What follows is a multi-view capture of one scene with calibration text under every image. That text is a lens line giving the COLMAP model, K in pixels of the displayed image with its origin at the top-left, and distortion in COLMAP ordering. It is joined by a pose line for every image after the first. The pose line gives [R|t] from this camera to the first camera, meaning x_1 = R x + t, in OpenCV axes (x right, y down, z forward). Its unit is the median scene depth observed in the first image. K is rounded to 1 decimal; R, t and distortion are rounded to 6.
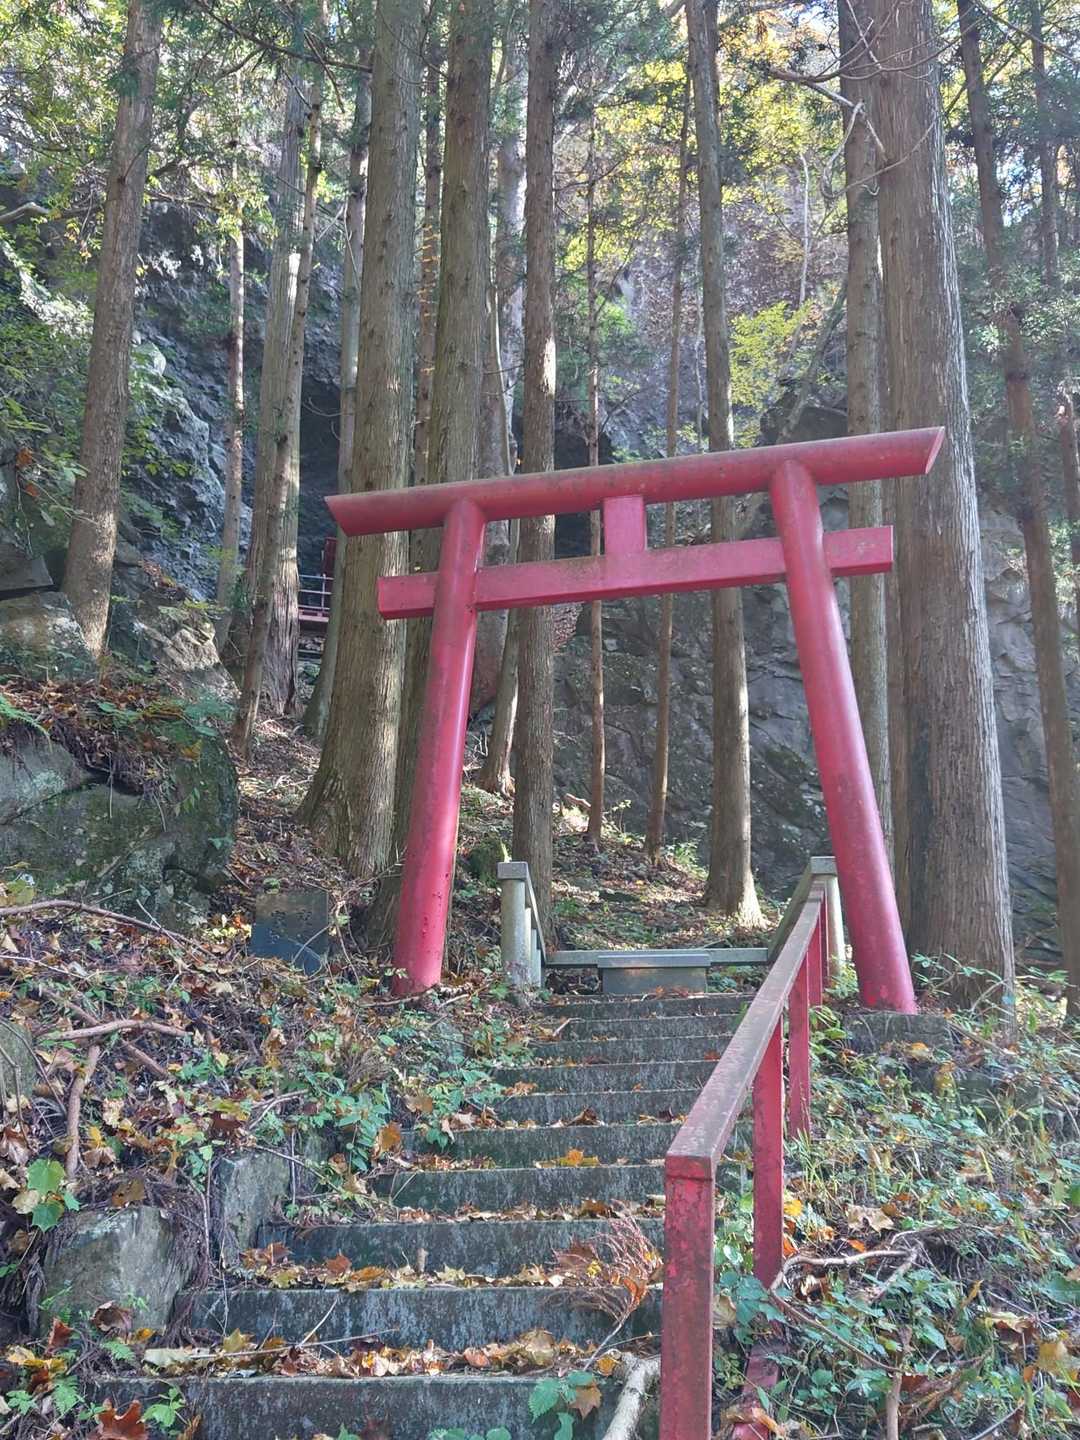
lens RADIAL K [[1253.7, 0, 540.0], [0, 1253.7, 720.0], [0, 0, 1]] dist [0.120004, 0.000004]
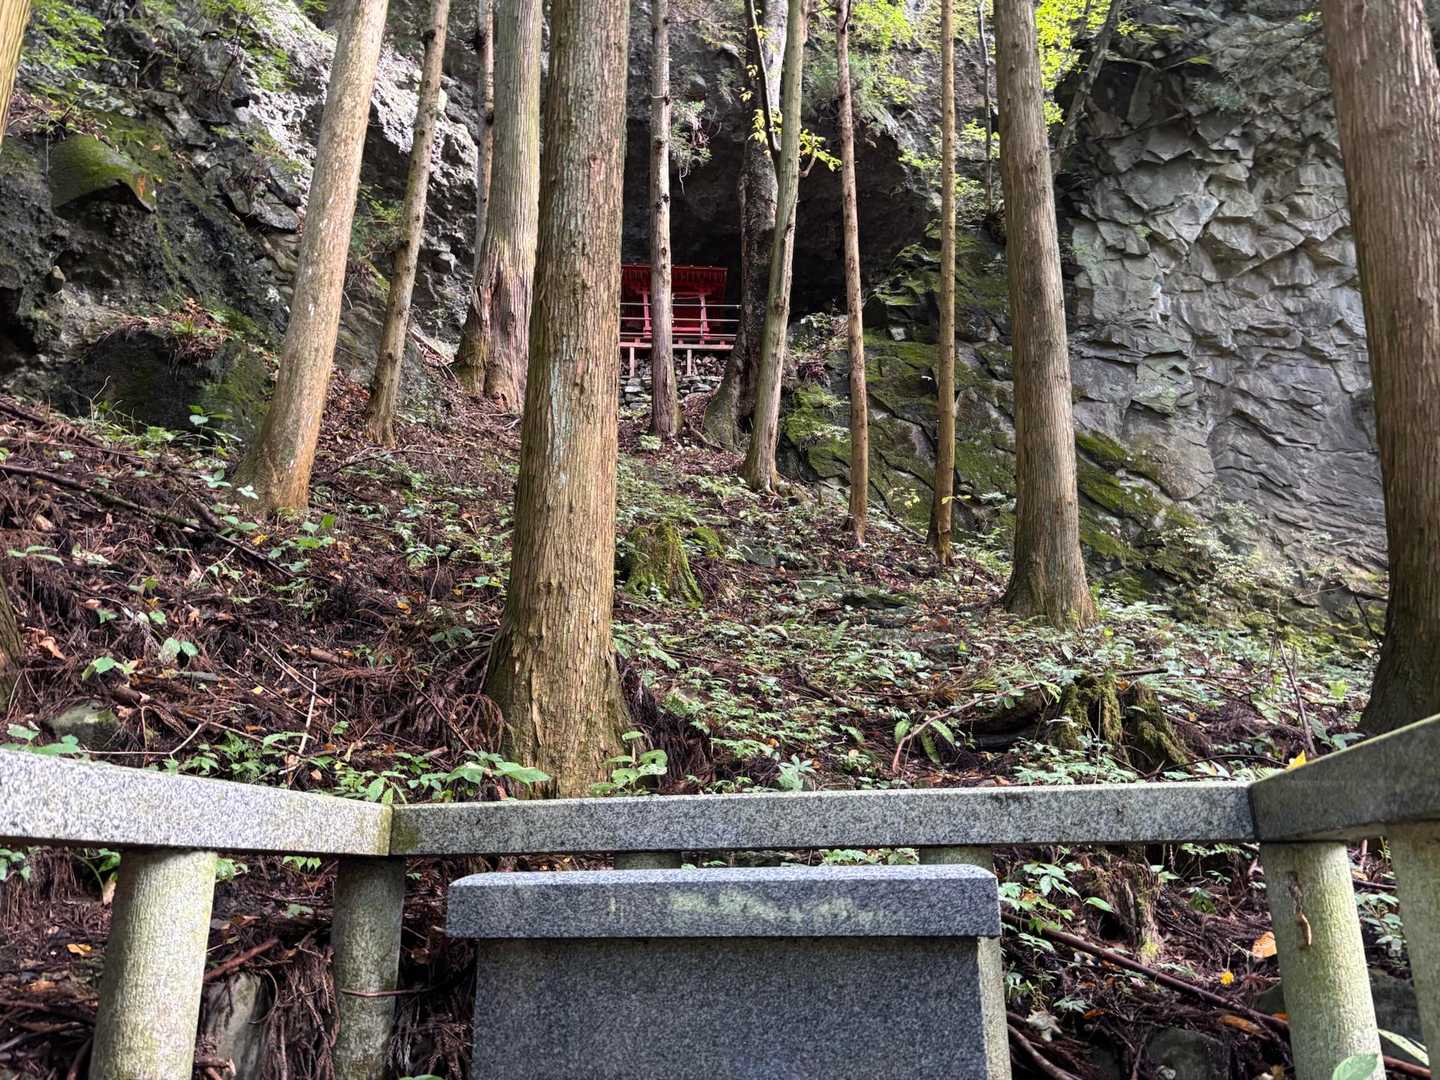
lens RADIAL K [[1086.8, 0, 720.0], [0, 1086.8, 540.0], [0, 0, 1]] dist [0.003500, 0.001947]
pose [[0.990011, -0.047130, -0.132881, 0.025806], [0.056868, 0.995892, 0.070463, 0.027141], [0.129014, -0.077315, 0.988624, 0.181358]]
